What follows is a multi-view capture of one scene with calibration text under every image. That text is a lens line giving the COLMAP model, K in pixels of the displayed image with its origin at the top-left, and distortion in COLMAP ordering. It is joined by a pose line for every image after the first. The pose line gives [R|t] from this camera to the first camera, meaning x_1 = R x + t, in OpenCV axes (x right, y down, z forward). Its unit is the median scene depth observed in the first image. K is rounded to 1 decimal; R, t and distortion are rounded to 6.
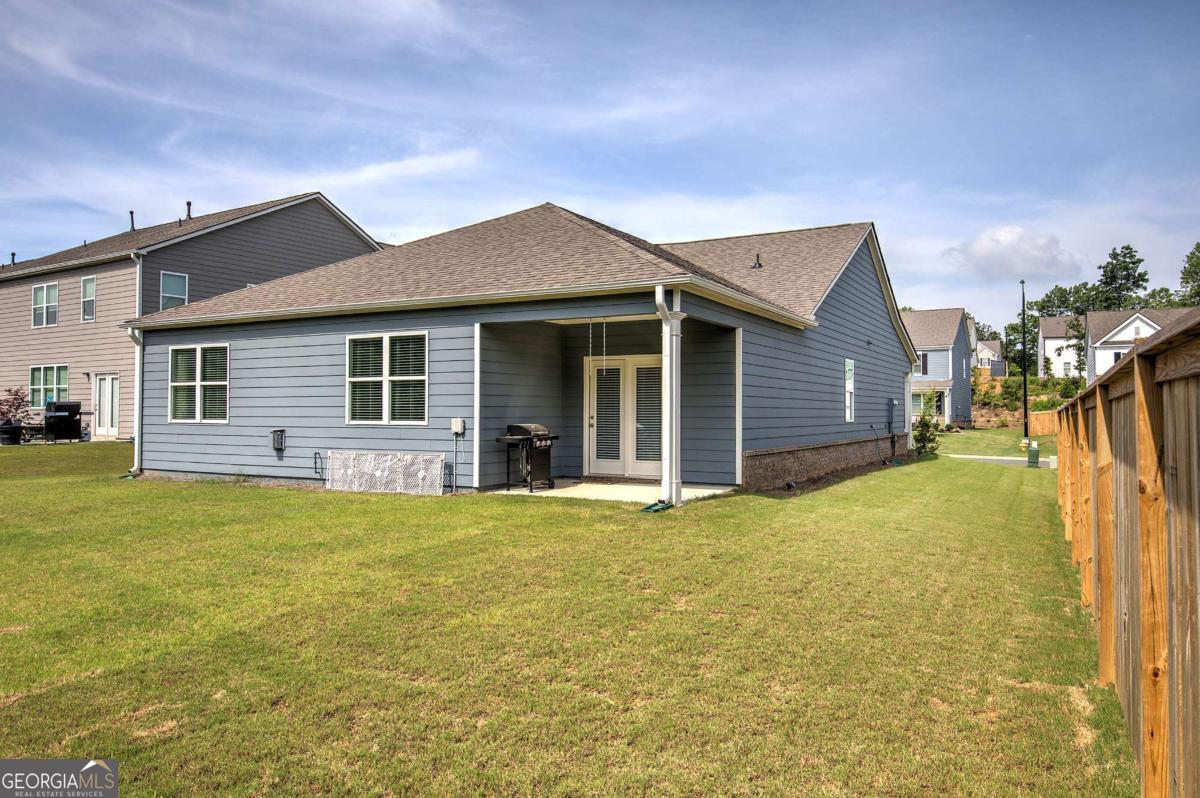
lens RADIAL K [[820.3, 0, 600.0], [0, 820.3, 399.0], [0, 0, 1]] dist [0.001014, 0.002017]
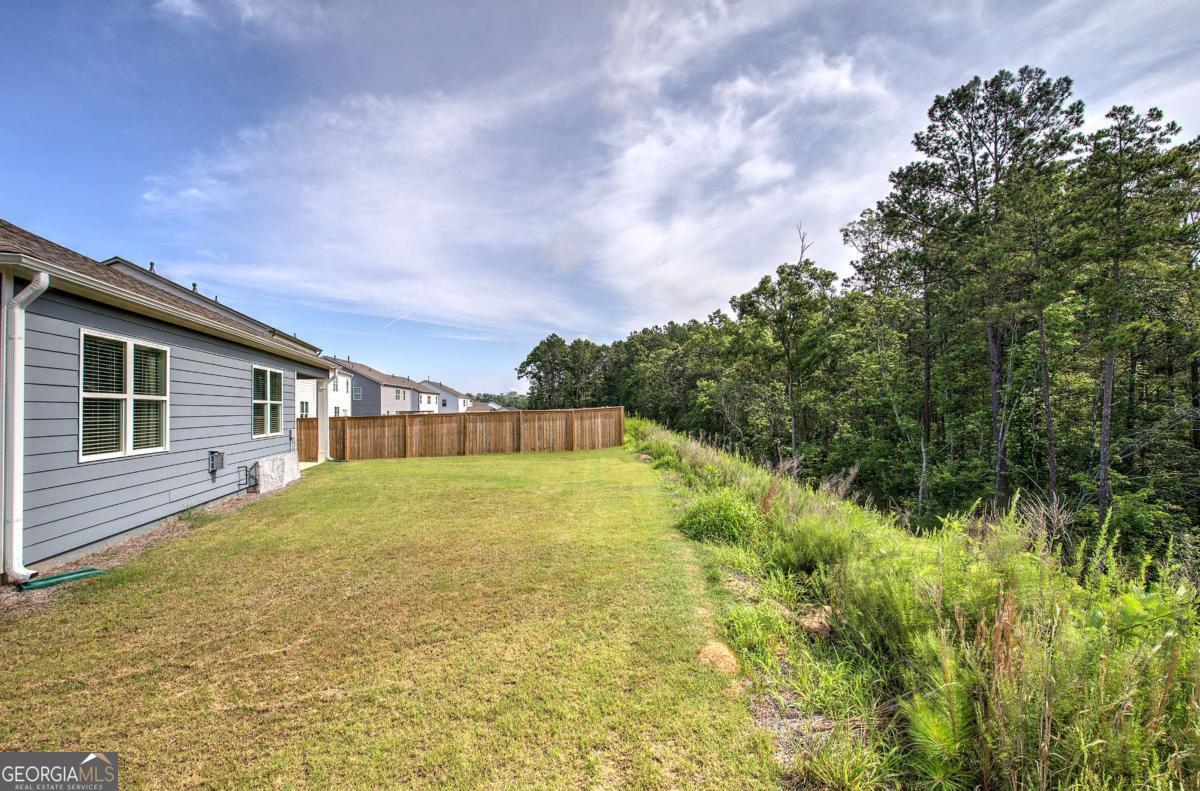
lens RADIAL K [[510.8, 0, 600.0], [0, 510.8, 395.5], [0, 0, 1]] dist [-0.000043, 0.000057]
pose [[-0.696006, 0.024956, 0.717602, -1.120758], [-0.000918, 0.999364, -0.035646, -0.005716], [-0.718035, -0.025469, -0.695541, 1.081824]]
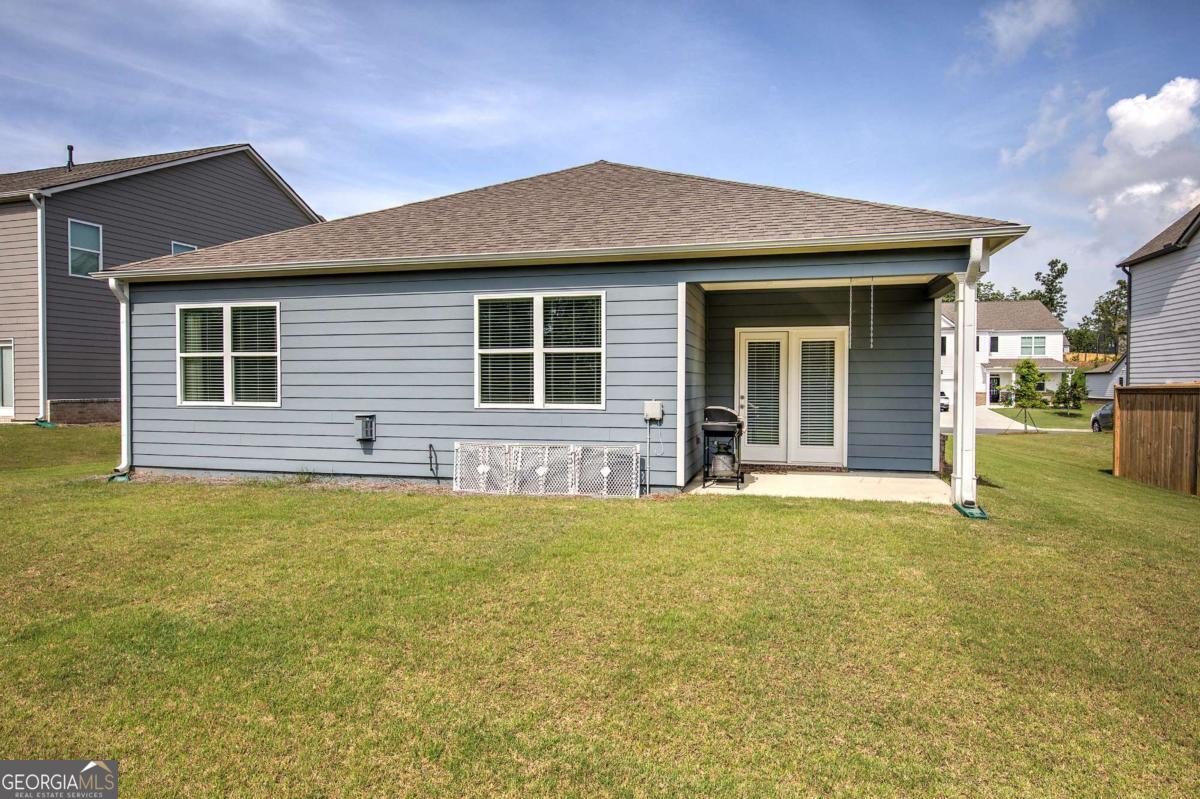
lens RADIAL K [[694.9, 0, 600.0], [0, 694.9, 399.5], [0, 0, 1]] dist [0.014411, -0.002099]
pose [[0.968852, -0.005707, 0.247573, -0.335837], [-0.003817, 0.999272, 0.037970, -0.003026], [-0.247610, -0.037733, 0.968125, 0.303858]]
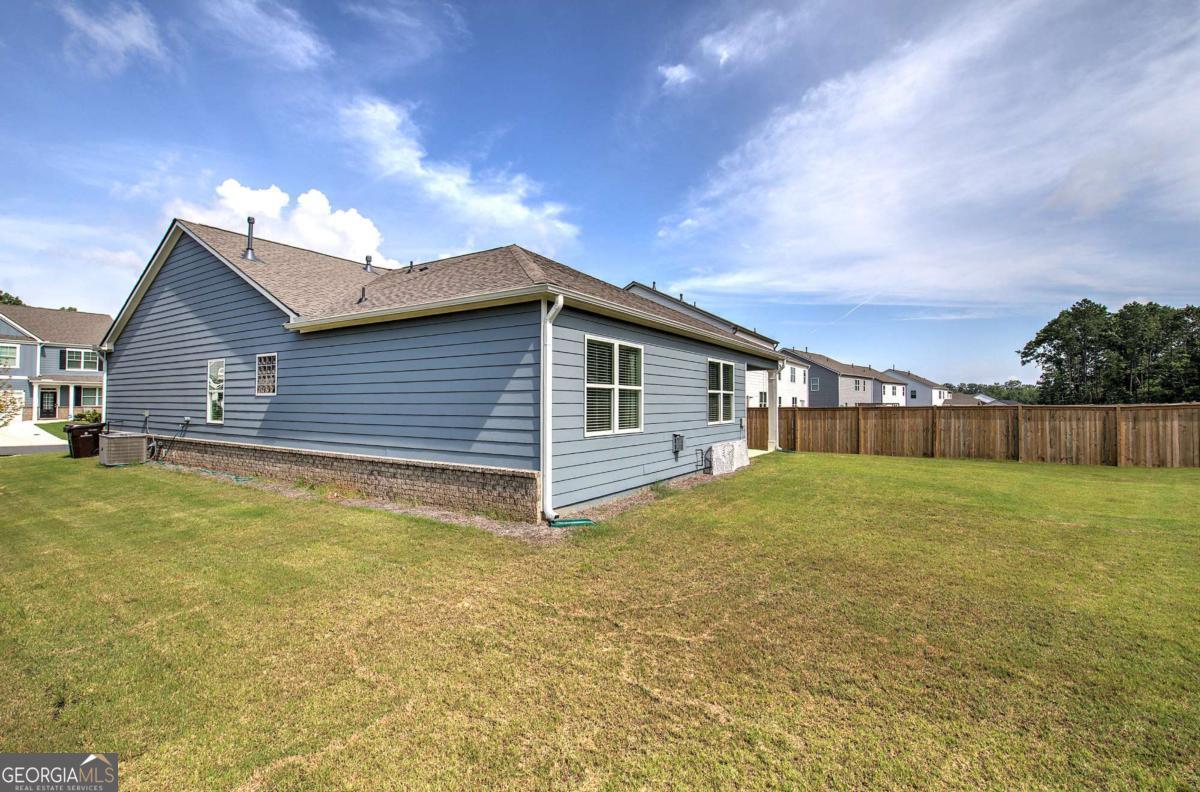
lens RADIAL K [[521.6, 0, 601.7], [0, 521.6, 386.1], [0, 0, 1]] dist [-0.003862, 0.000218]
pose [[0.070644, 0.027470, 0.997123, -1.088652], [-0.023024, 0.999399, -0.025902, -0.005782], [-0.997236, -0.021127, 0.071234, 1.041528]]
